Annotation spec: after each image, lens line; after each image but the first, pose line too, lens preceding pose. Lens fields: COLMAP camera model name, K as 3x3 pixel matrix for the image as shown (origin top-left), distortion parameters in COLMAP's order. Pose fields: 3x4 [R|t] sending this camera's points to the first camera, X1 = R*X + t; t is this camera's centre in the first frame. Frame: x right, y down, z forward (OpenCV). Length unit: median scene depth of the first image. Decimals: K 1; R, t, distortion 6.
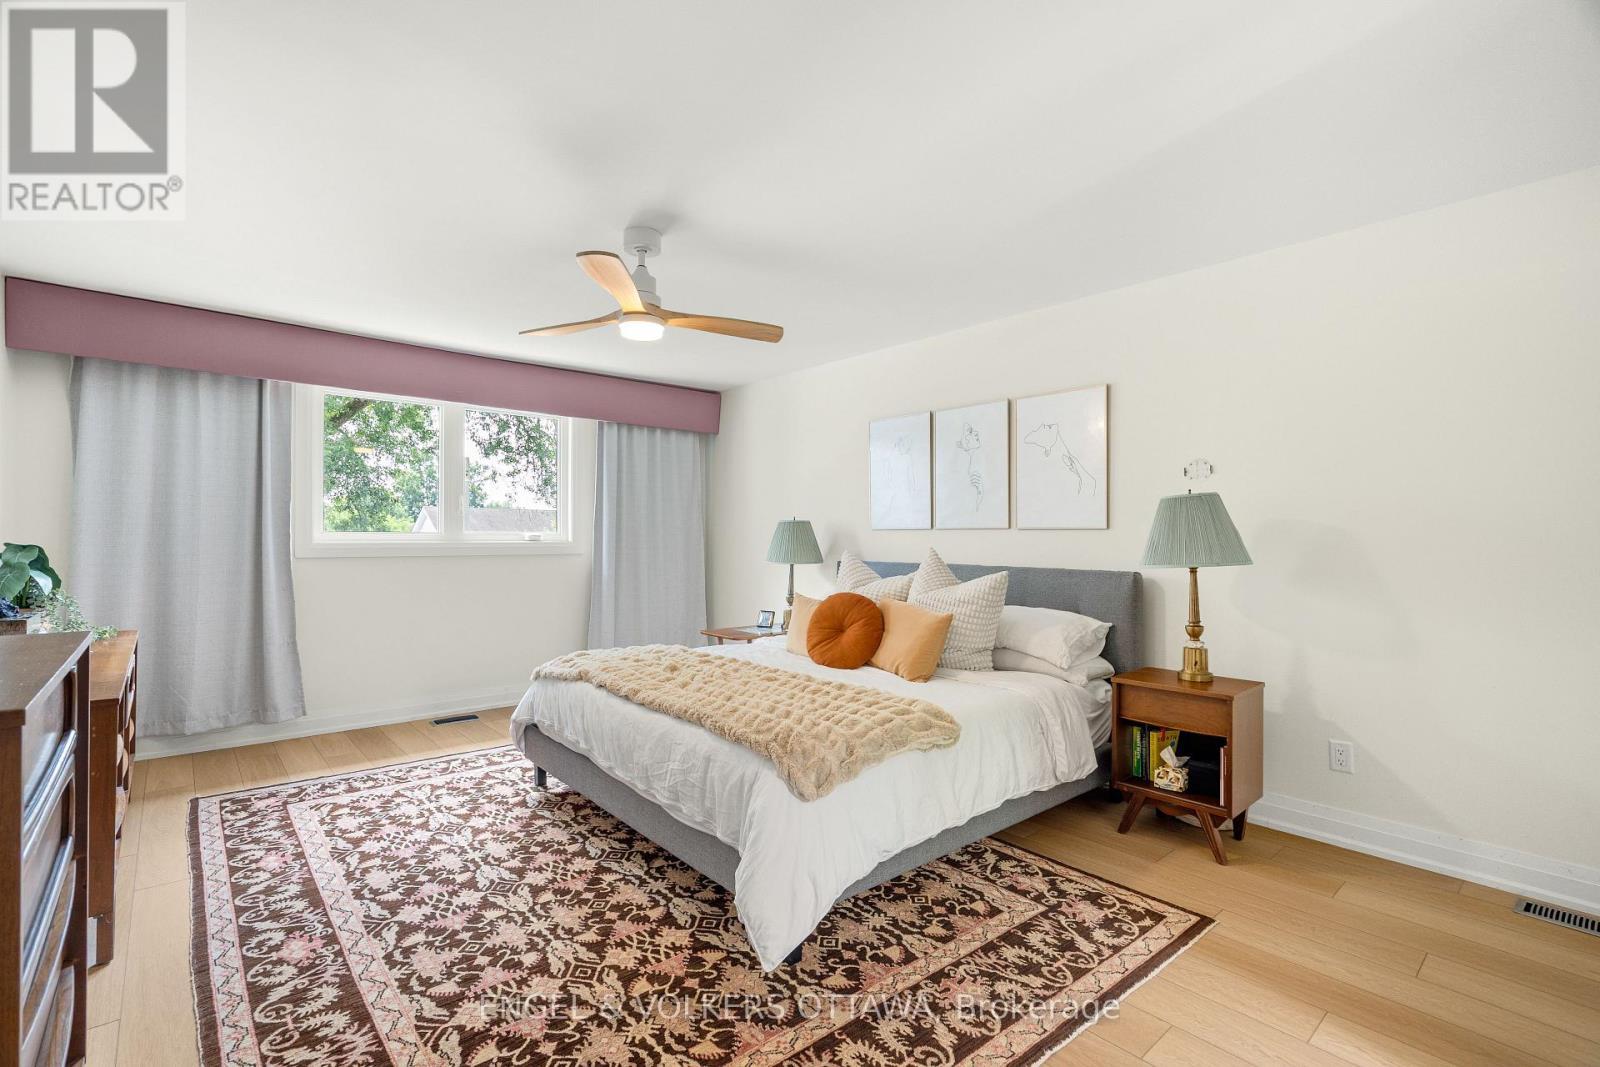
lens RADIAL K [[731.1, 0, 791.9], [0, 731.1, 526.1], [0, 0, 1]] dist [-0.002289, 0.000134]
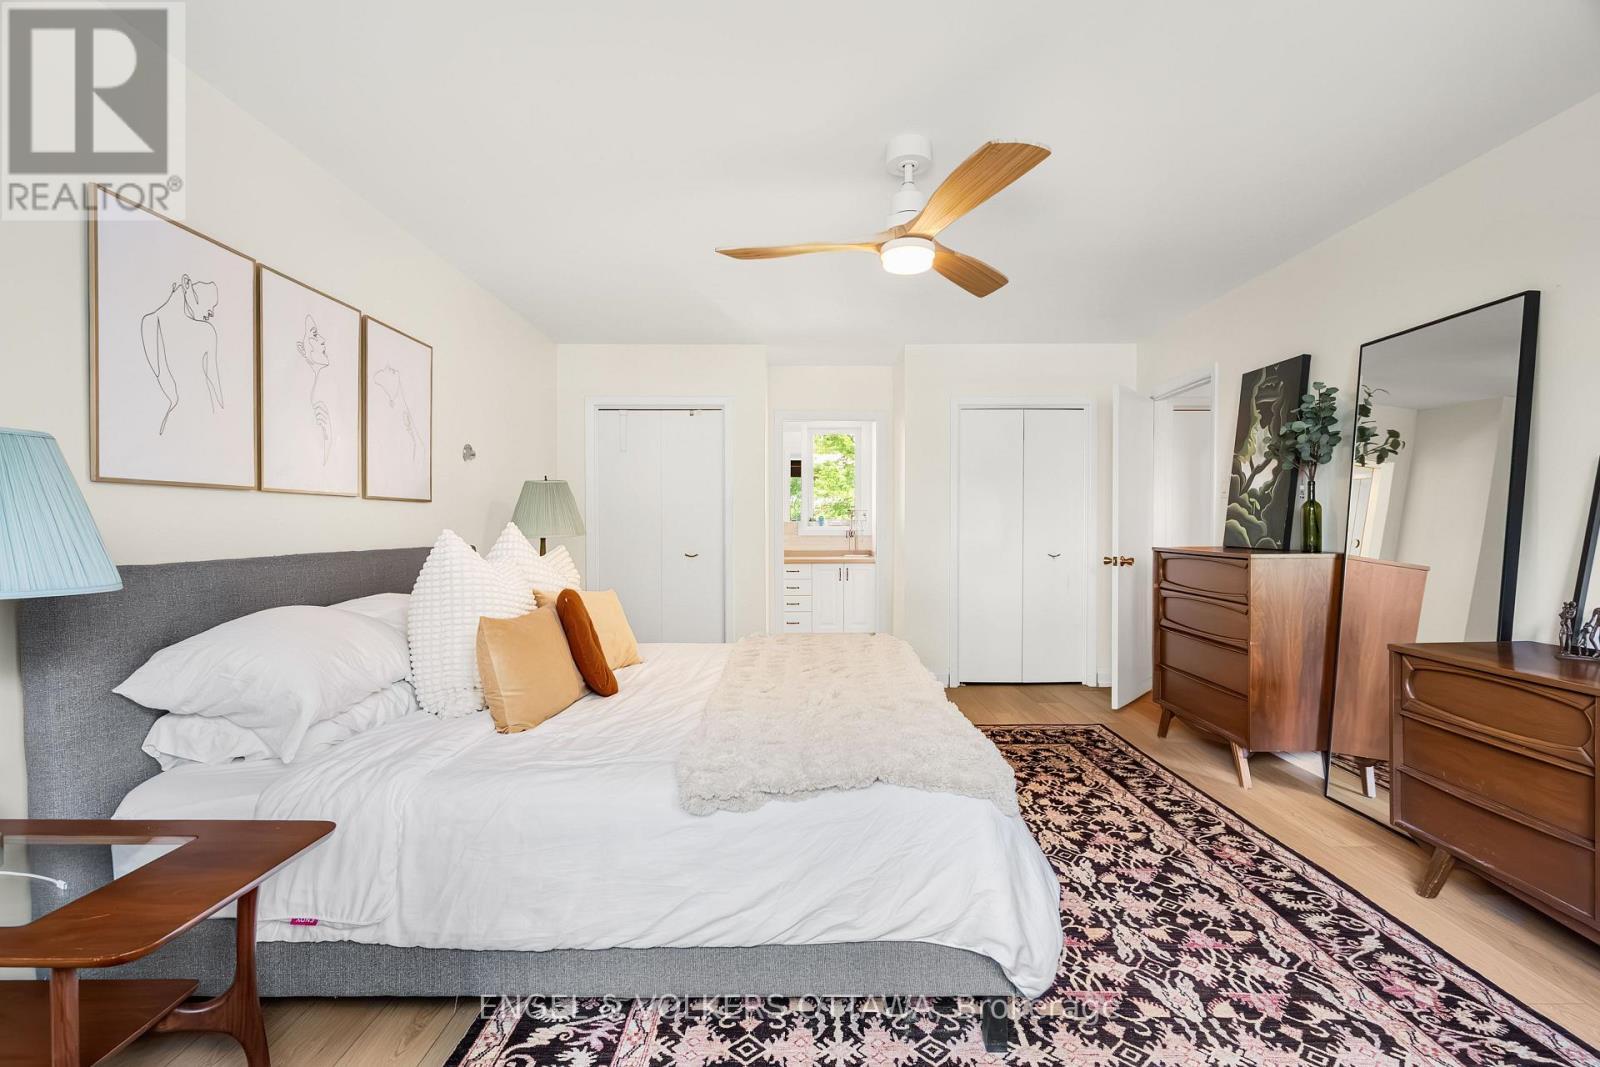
lens RADIAL K [[731.1, 0, 803.8], [0, 731.1, 537.0], [0, 0, 1]] dist [-0.002289, 0.000134]
pose [[-0.766115, -0.013188, 0.642568, -0.805696], [-0.010286, 0.999913, 0.008259, 0.053304], [-0.642621, -0.000283, -0.766184, 2.122873]]
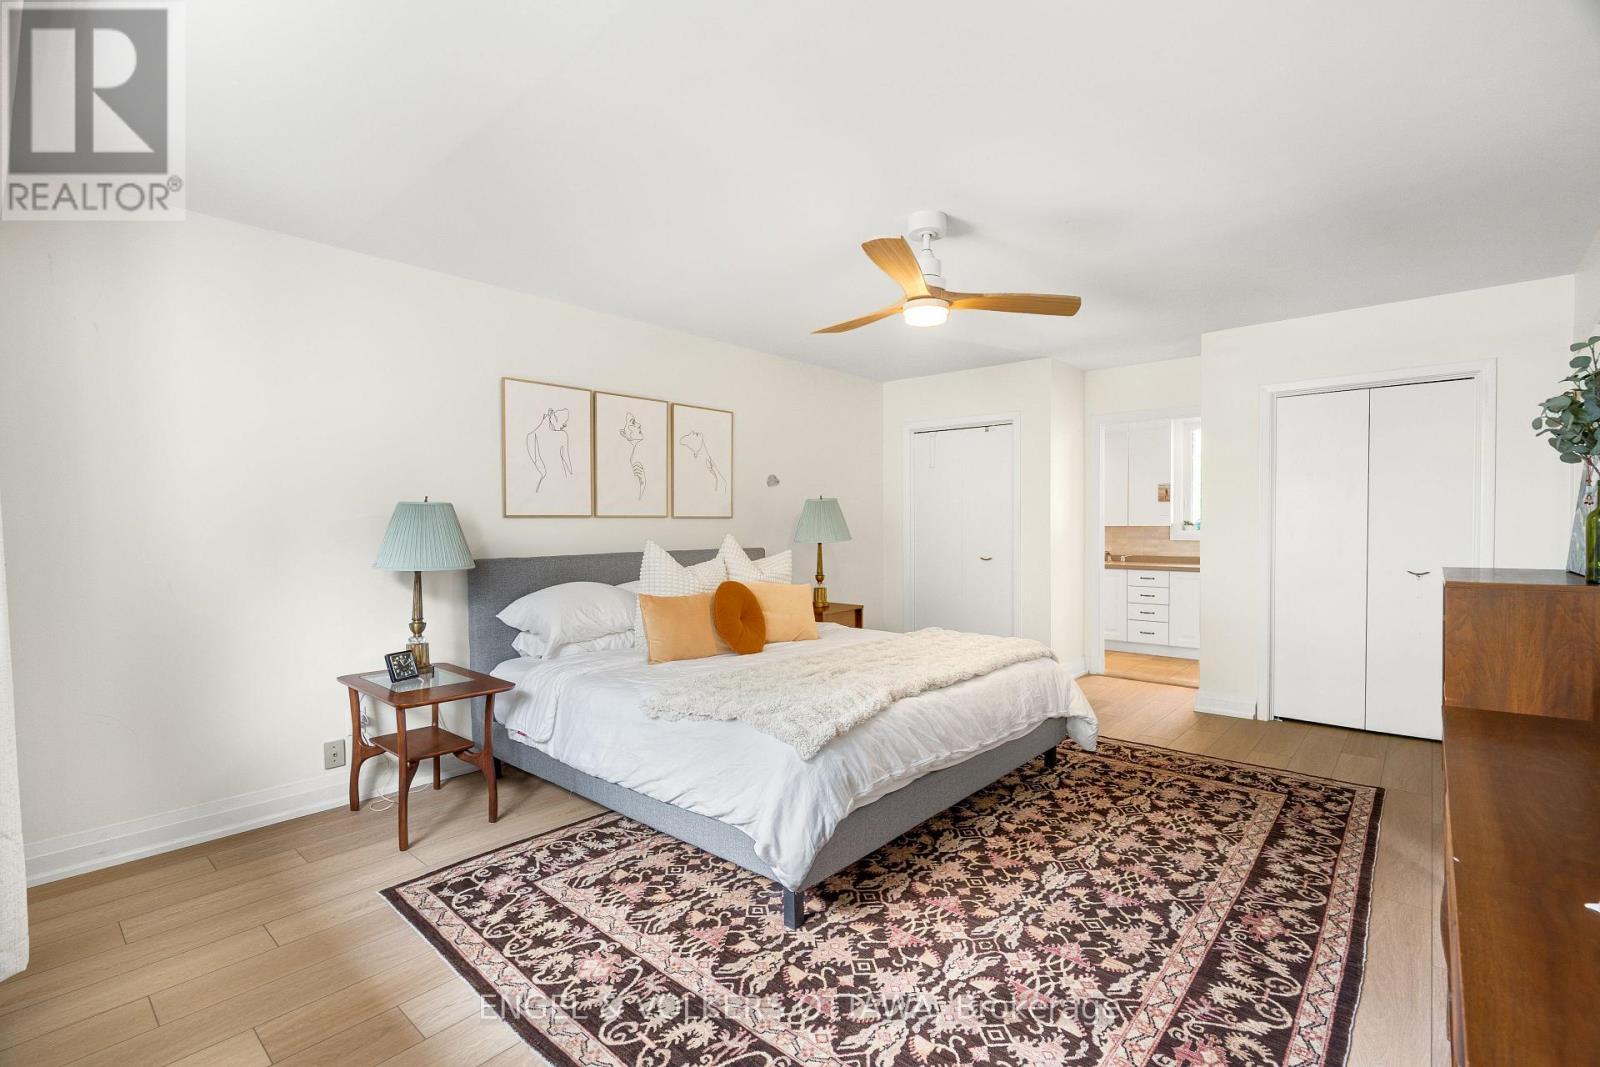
lens RADIAL K [[731.1, 0, 800.9], [0, 731.1, 539.4], [0, 0, 1]] dist [-0.002289, 0.000134]
pose [[-0.151511, -0.026477, 0.988101, -1.424018], [-0.009263, 0.999635, 0.025366, 0.011455], [-0.988412, -0.005309, -0.151701, 1.627463]]
